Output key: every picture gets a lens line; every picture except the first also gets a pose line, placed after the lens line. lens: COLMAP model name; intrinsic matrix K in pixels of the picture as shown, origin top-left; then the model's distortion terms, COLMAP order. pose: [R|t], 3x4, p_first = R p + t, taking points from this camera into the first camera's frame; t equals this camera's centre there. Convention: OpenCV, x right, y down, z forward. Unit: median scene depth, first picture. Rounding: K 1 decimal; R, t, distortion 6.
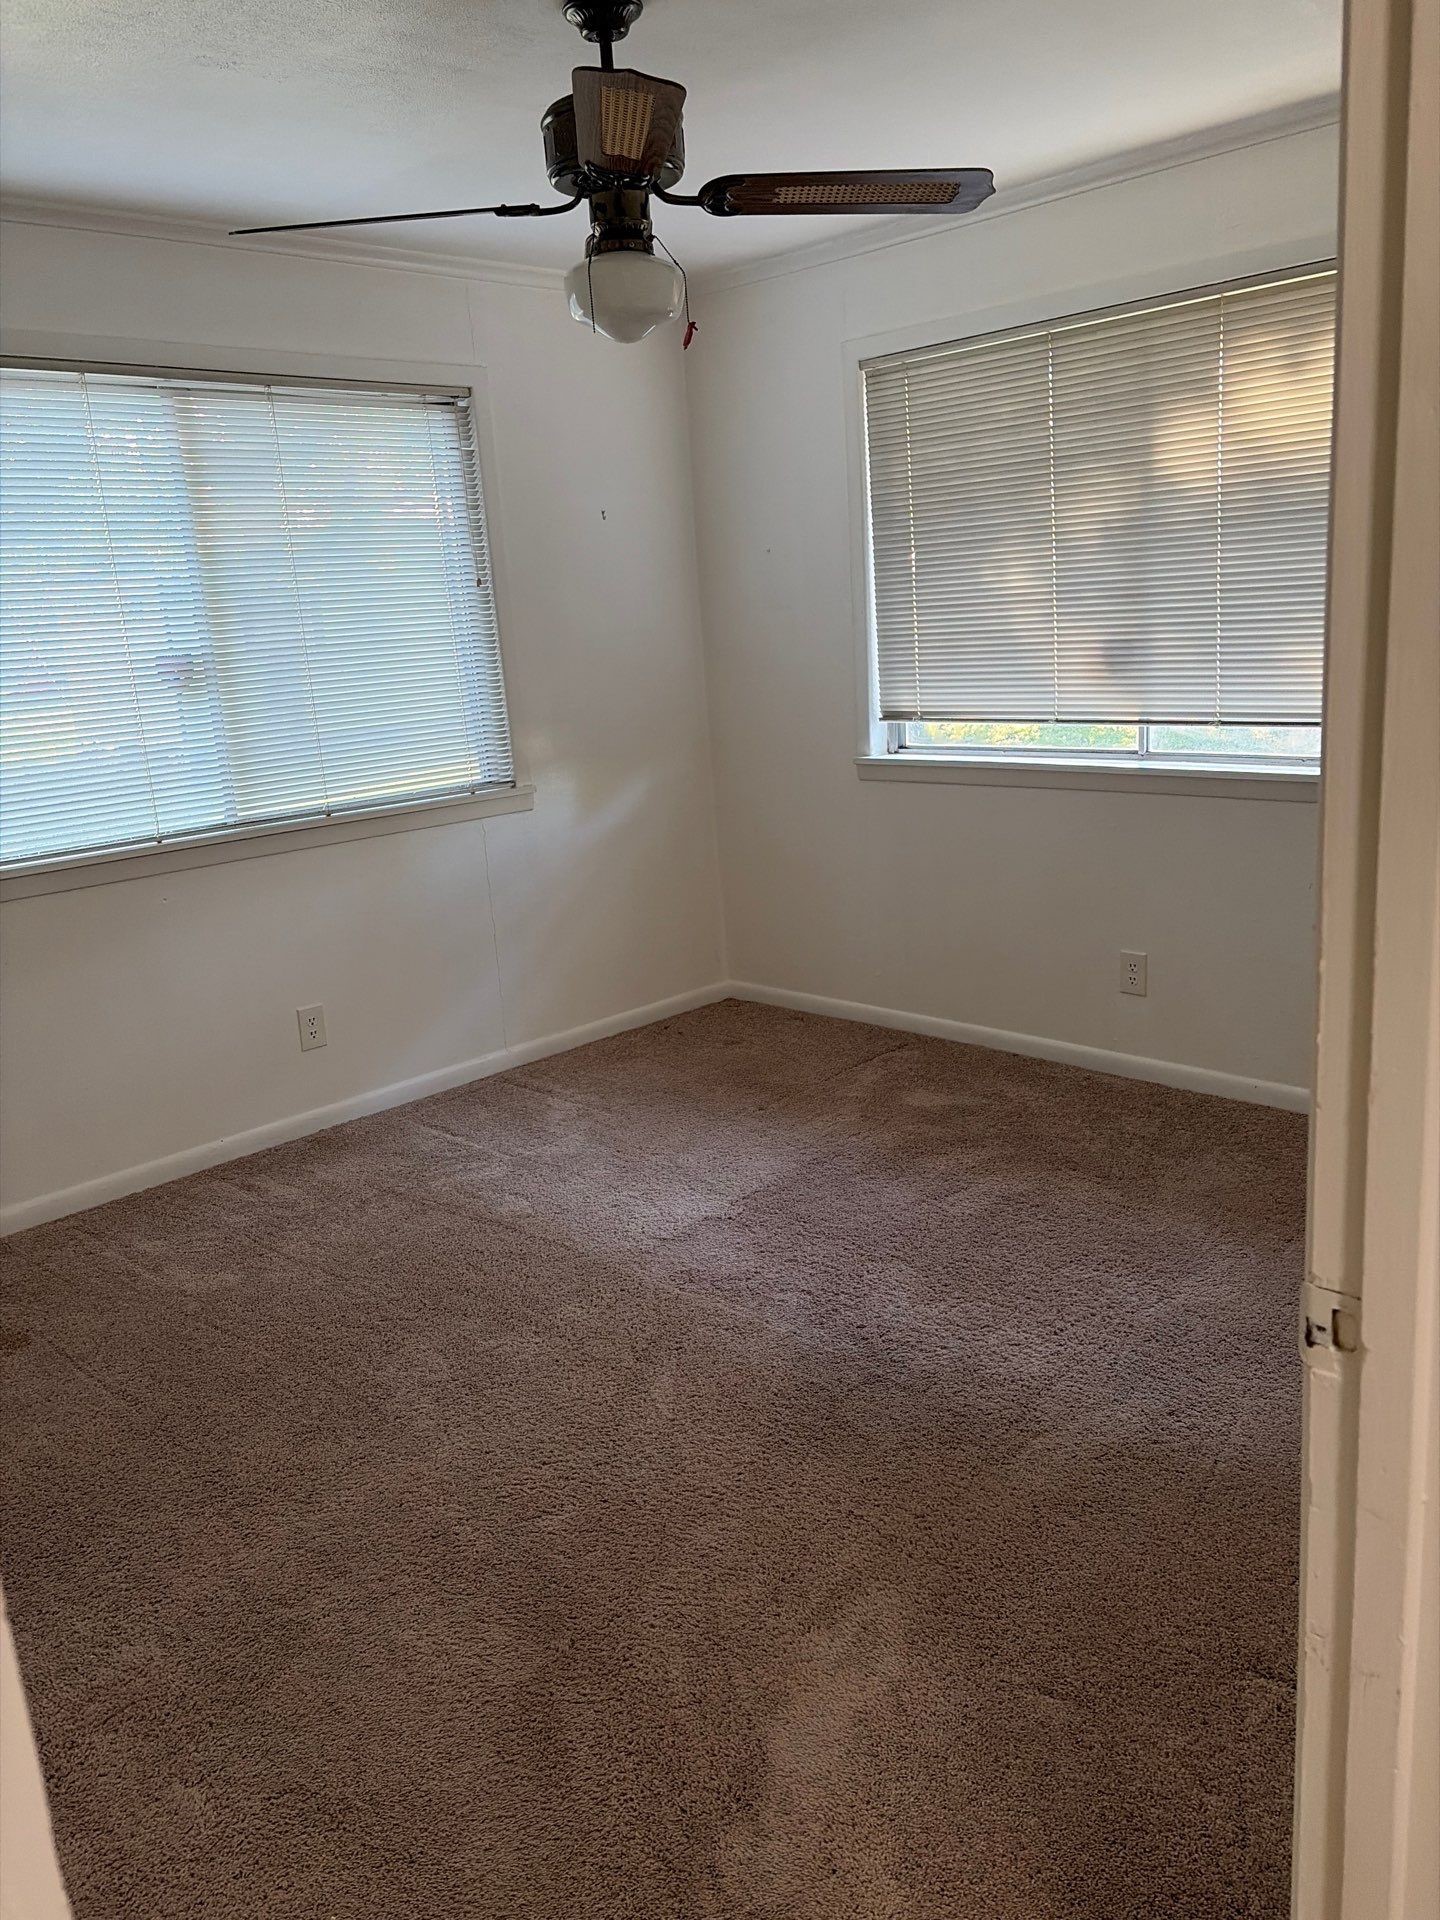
lens RADIAL K [[1470.3, 0, 730.0], [0, 1470.3, 944.6], [0, 0, 1]] dist [0.064209, -0.049114]
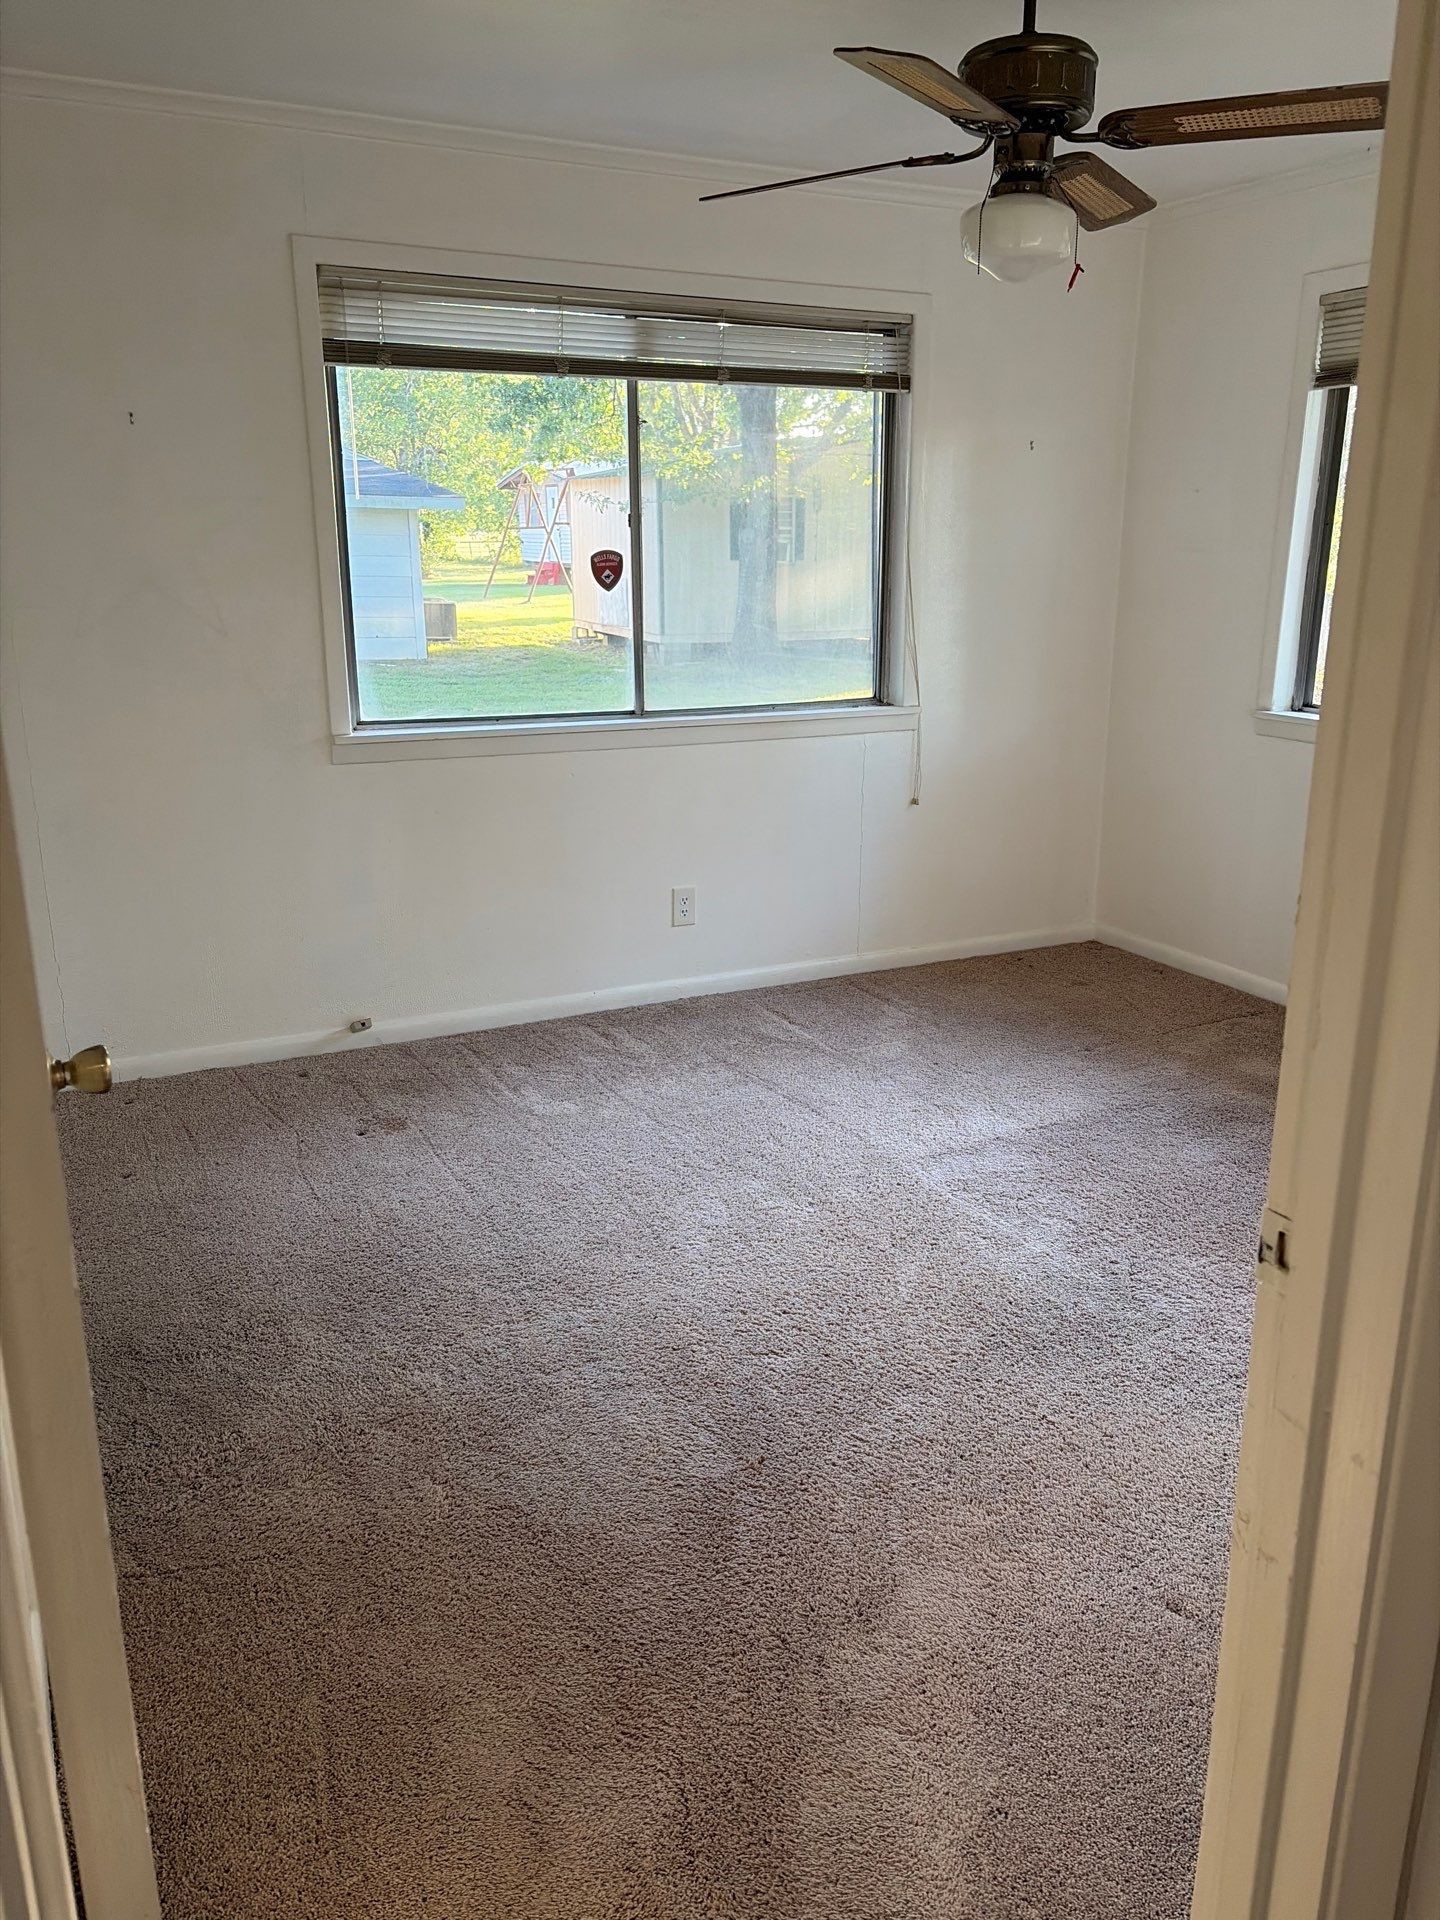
lens RADIAL K [[1470.3, 0, 753.5], [0, 1470.3, 948.8], [0, 0, 1]] dist [0.064209, -0.049114]
pose [[0.950743, 0.151656, -0.270349, 0.094832], [-0.137321, 0.987958, 0.071287, 0.003638], [0.277905, -0.030651, 0.960119, -0.052919]]
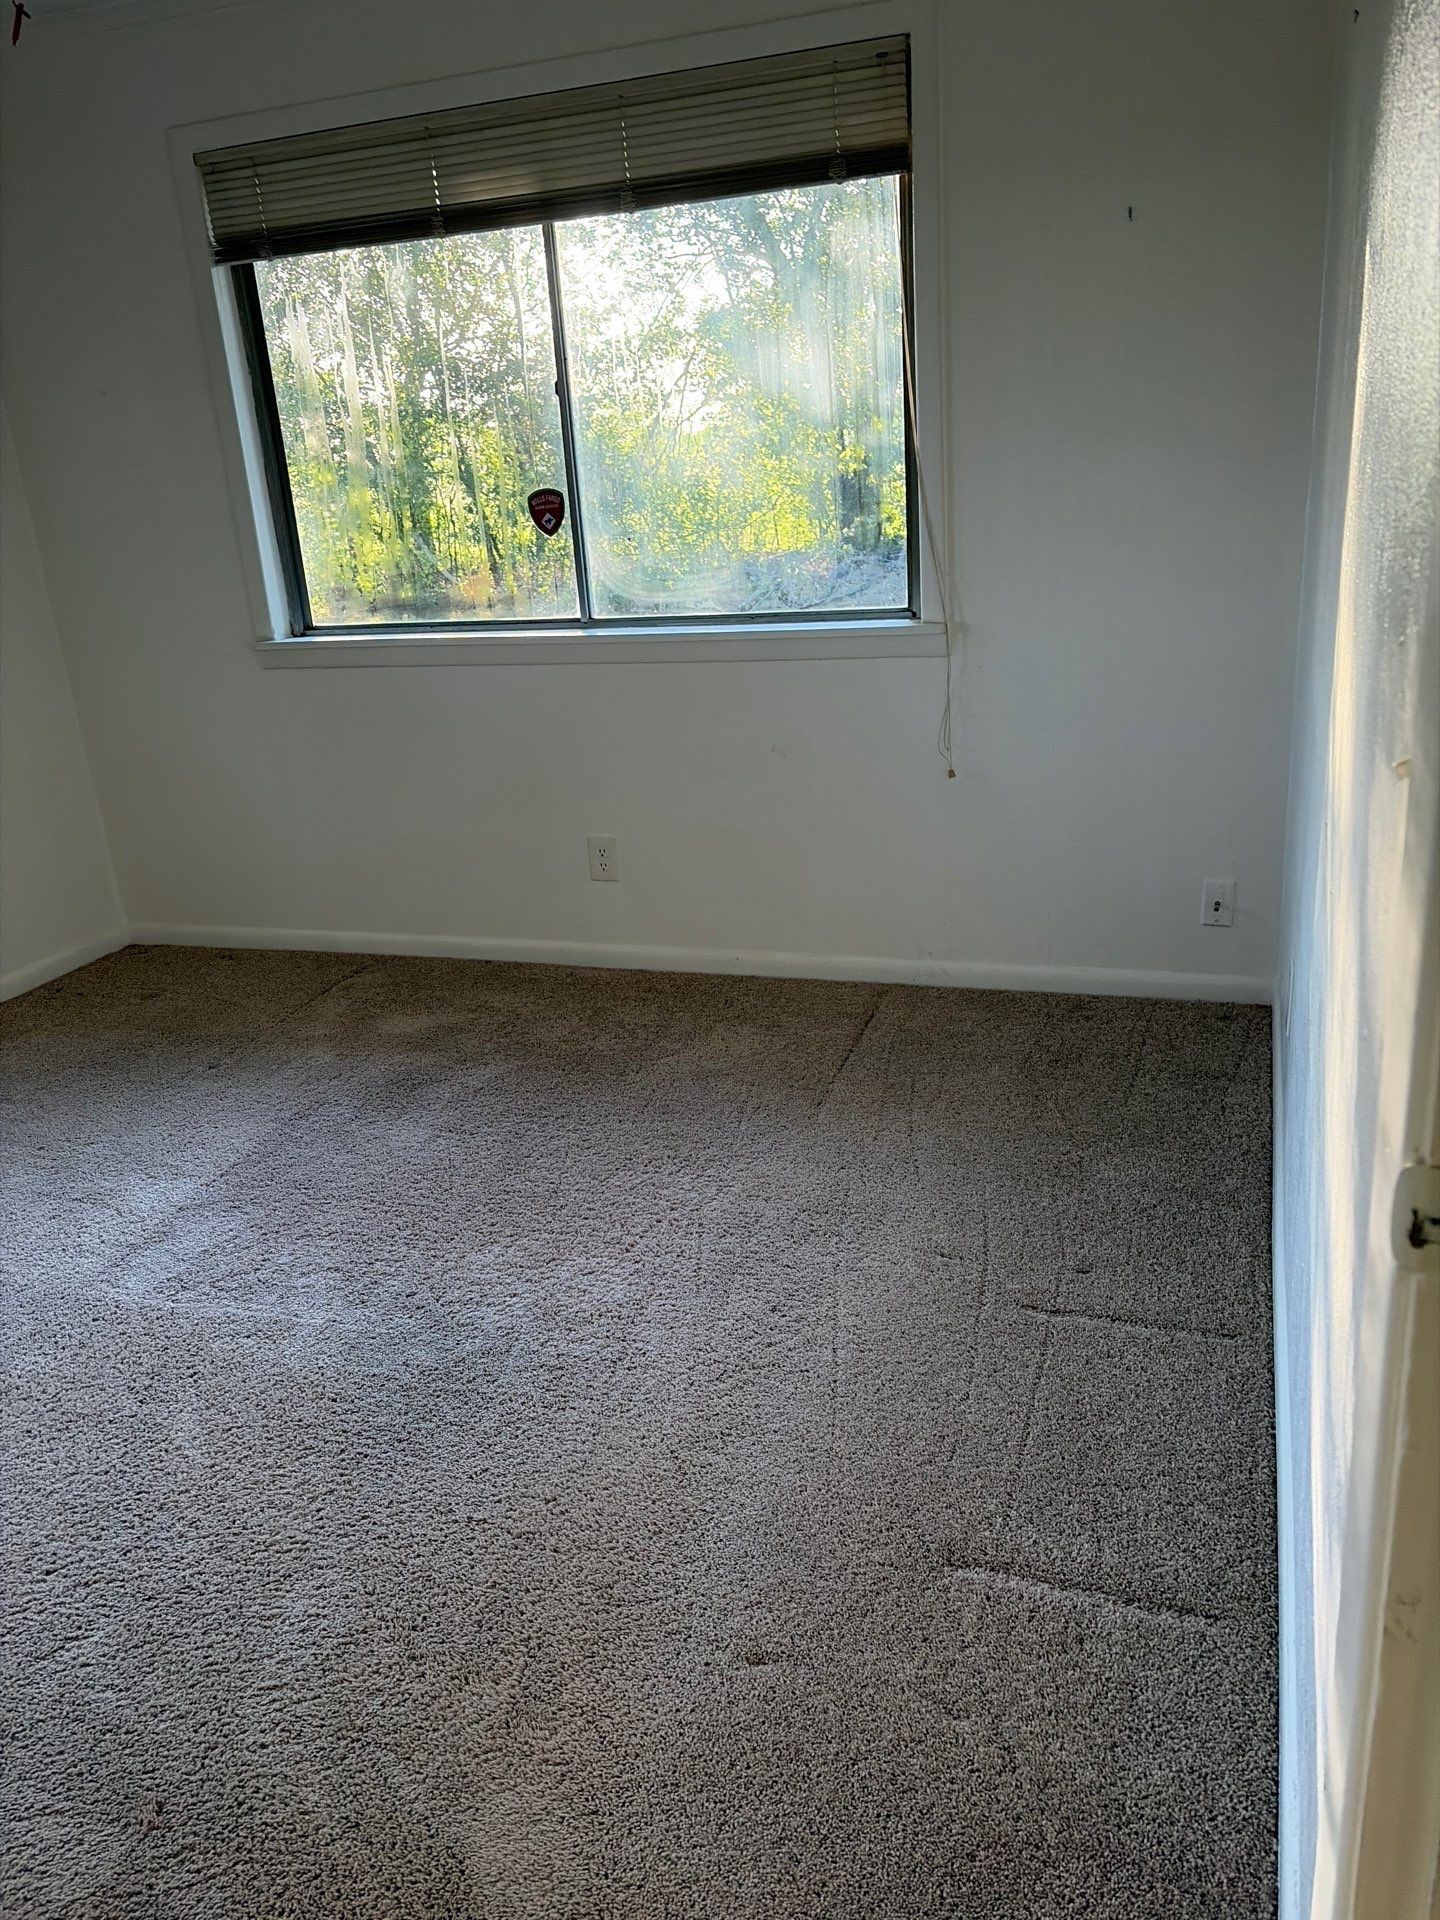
lens RADIAL K [[1470.3, 0, 715.4], [0, 1470.3, 970.0], [0, 0, 1]] dist [0.064209, -0.049114]
pose [[0.907215, -0.142634, 0.395749, -0.063765], [0.112187, 0.988726, 0.099173, 0.006982], [-0.405433, -0.045573, 0.912988, 0.152765]]
